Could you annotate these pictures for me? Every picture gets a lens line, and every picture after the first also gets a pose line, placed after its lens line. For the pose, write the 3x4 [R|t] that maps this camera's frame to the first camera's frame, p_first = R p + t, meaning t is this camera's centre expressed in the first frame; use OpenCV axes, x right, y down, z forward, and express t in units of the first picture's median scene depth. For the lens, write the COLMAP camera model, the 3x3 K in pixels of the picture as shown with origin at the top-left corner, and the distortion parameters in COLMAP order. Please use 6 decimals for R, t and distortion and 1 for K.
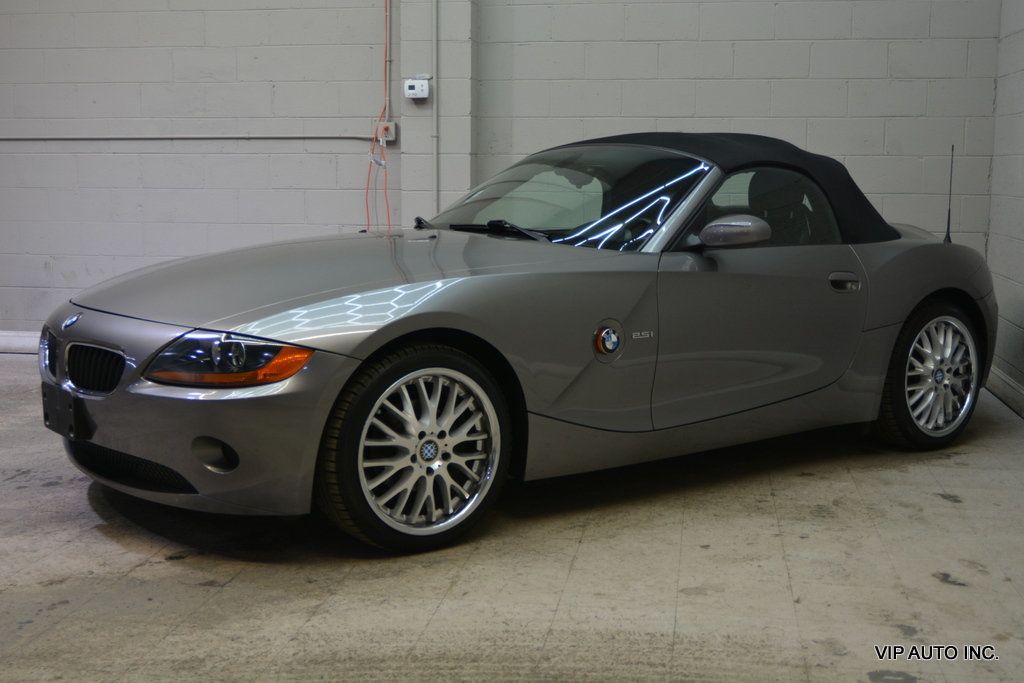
lens RADIAL K [[1303.2, 0, 512.0], [0, 1303.2, 341.5], [0, 0, 1]] dist [-0.013956, -0.002120]
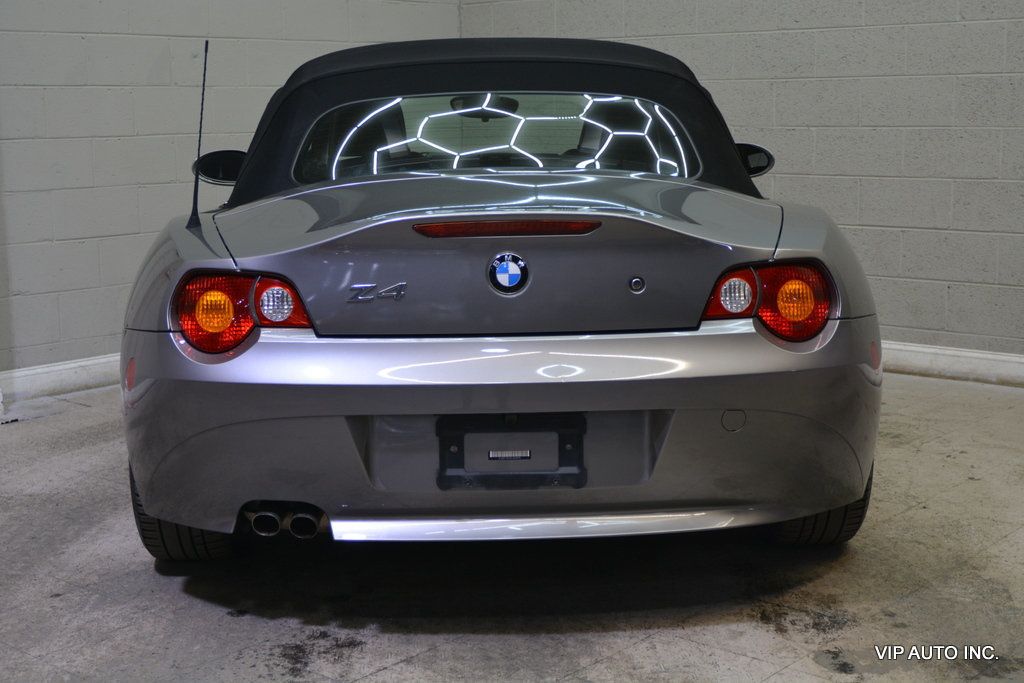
lens RADIAL K [[1431.6, 0, 512.0], [0, 1431.6, 341.5], [0, 0, 1]] dist [-0.025718, -0.061270]
pose [[0.518732, -0.149491, 0.841766, -0.755813], [0.128895, 0.987015, 0.095856, -0.075283], [-0.845165, 0.058775, 0.531265, 0.596302]]
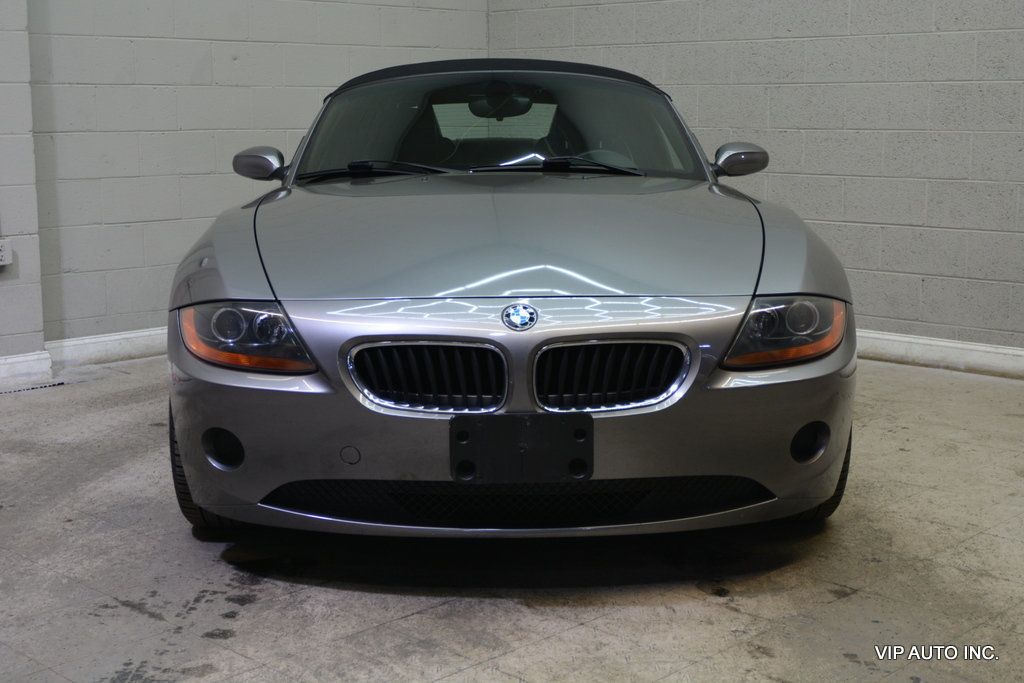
lens RADIAL K [[1431.6, 0, 512.0], [0, 1431.6, 341.5], [0, 0, 1]] dist [-0.025718, -0.061270]
pose [[0.573004, -0.137681, 0.807905, -0.803629], [0.114716, 0.989557, 0.087275, -0.058068], [-0.811484, 0.042670, 0.582814, 0.475690]]
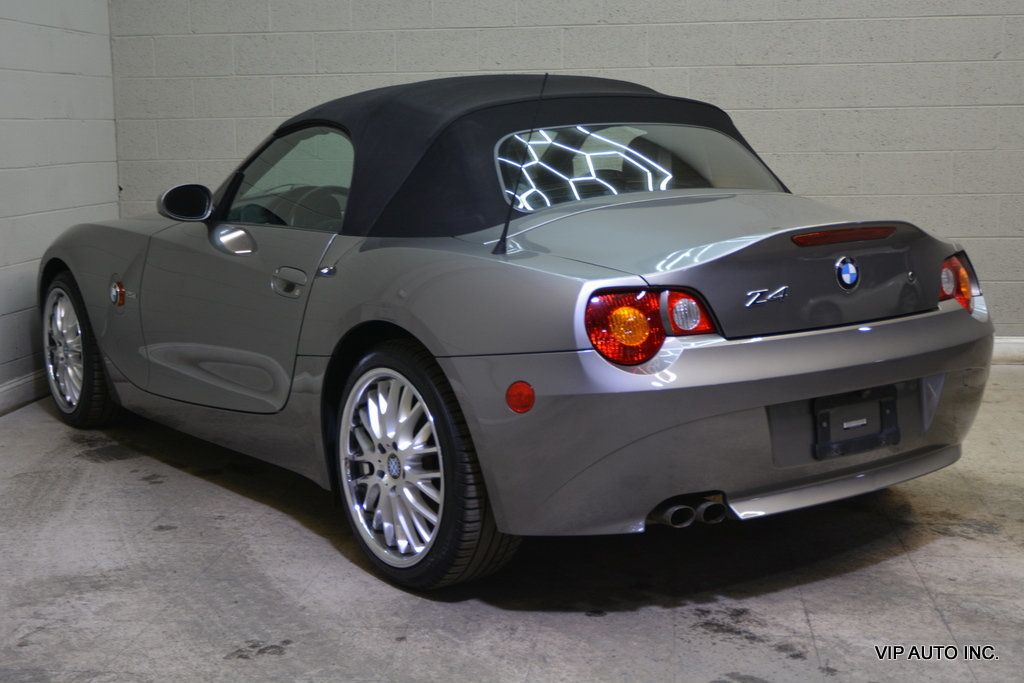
lens RADIAL K [[1386.8, 0, 512.0], [0, 1386.8, 341.5], [0, 0, 1]] dist [-0.015816, -0.006770]
pose [[-0.057406, -0.153053, 0.986549, -0.930577], [0.147641, 0.976012, 0.160010, -0.148986], [-0.987374, 0.154840, -0.033432, 1.108883]]
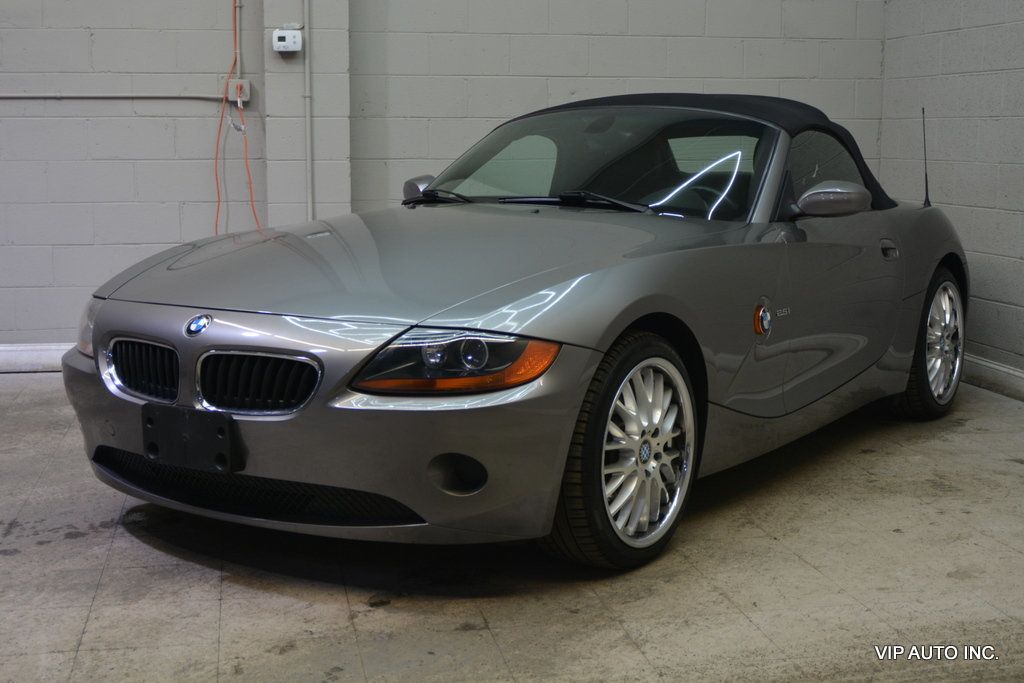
lens RADIAL K [[1457.3, 0, 512.0], [0, 1457.3, 341.5], [0, 0, 1]] dist [-0.011045, -0.043418]
pose [[0.941984, -0.051081, 0.331747, -0.382820], [0.047895, 0.998694, 0.017781, -0.010570], [-0.332222, -0.000860, 0.943201, 0.076484]]
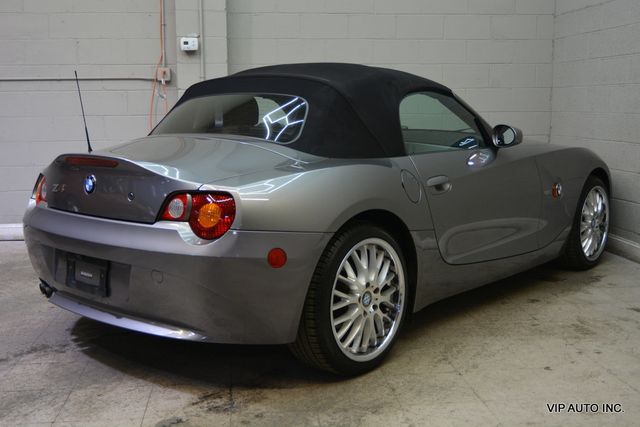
lens RADIAL K [[734.7, 0, 320.0], [0, 734.7, 213.5], [0, 0, 1]] dist [-0.013001, 0.014466]
pose [[0.964413, -0.050903, 0.259453, -0.225378], [0.047240, 0.998676, 0.020339, -0.025720], [-0.260145, -0.007359, 0.965541, 0.267541]]
